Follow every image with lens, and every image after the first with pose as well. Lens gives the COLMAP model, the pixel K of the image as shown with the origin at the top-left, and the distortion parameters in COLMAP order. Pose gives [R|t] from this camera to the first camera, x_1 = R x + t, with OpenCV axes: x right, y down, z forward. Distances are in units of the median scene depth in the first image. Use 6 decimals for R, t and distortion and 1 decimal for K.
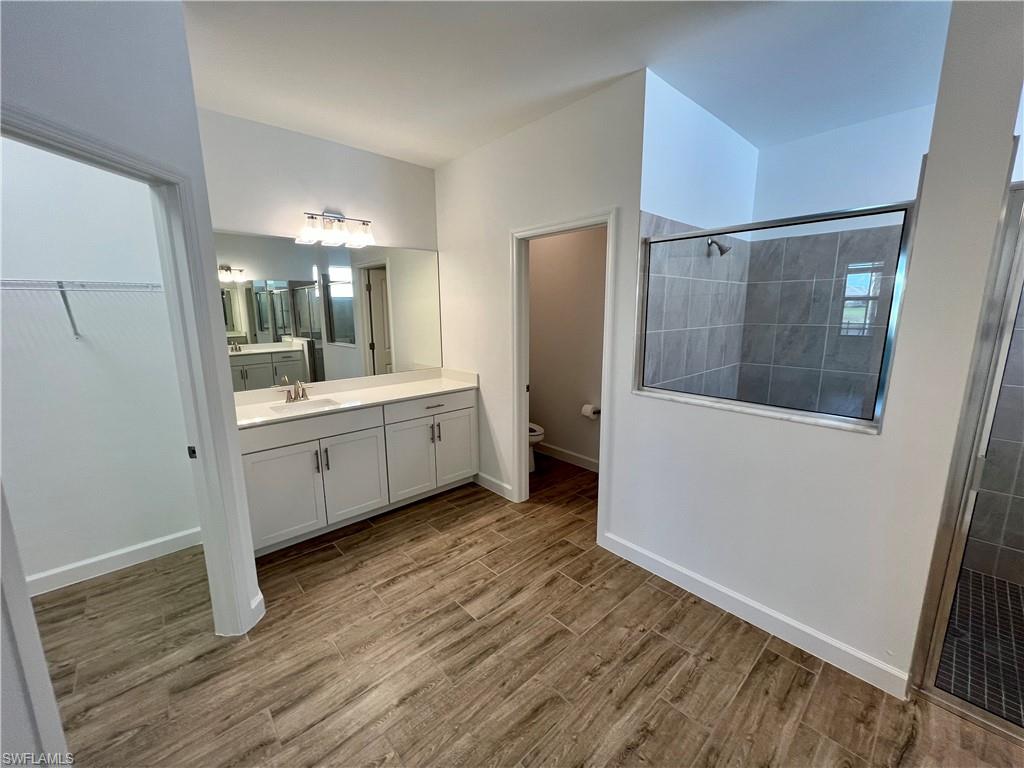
lens RADIAL K [[410.5, 0, 510.7], [0, 410.5, 383.1], [0, 0, 1]] dist [0.001382, 0.000483]
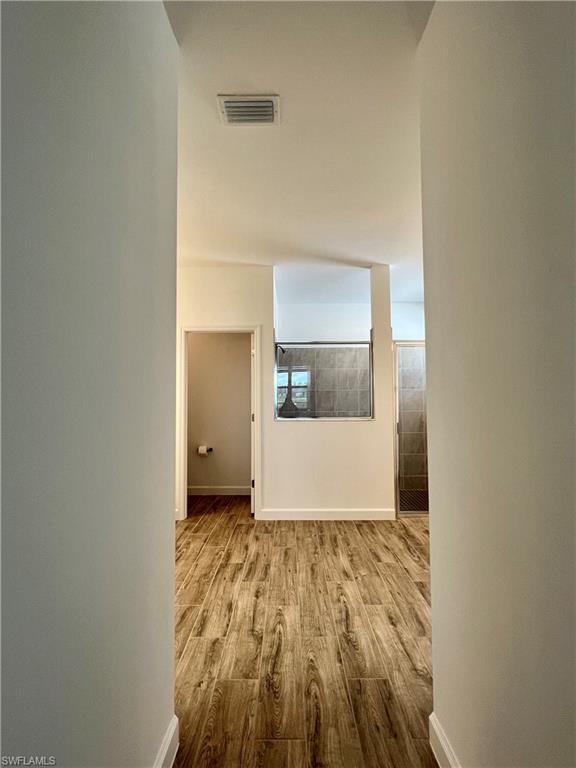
lens RADIAL K [[363.2, 0, 290.3], [0, 363.2, 384.0], [0, 0, 1]] dist [0.002787, 0.001049]
pose [[0.672545, 0.024175, 0.739661, -1.133903], [0.135482, 0.978553, -0.155172, 0.163584], [-0.727549, 0.204570, 0.654846, -0.203281]]
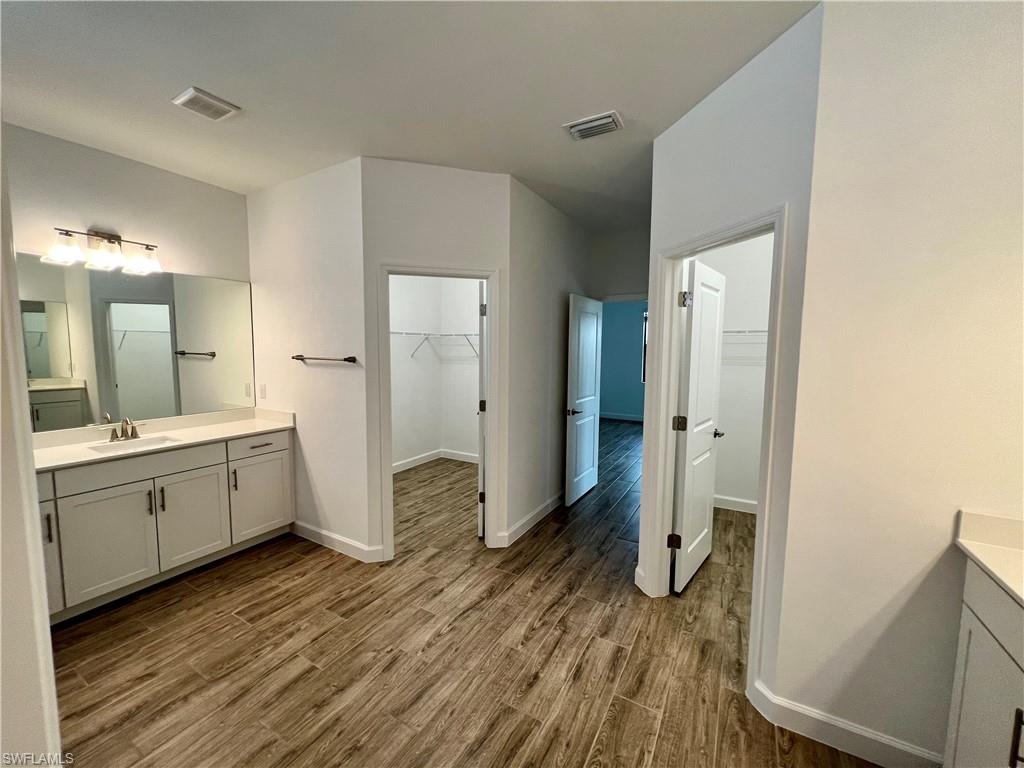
lens RADIAL K [[410.5, 0, 506.3], [0, 410.5, 385.5], [0, 0, 1]] dist [0.001382, 0.000483]
pose [[-0.957331, 0.025003, -0.287911, 0.114902], [-0.052938, 0.964221, 0.259760, -0.280415], [0.284104, 0.263918, -0.921755, 1.625666]]
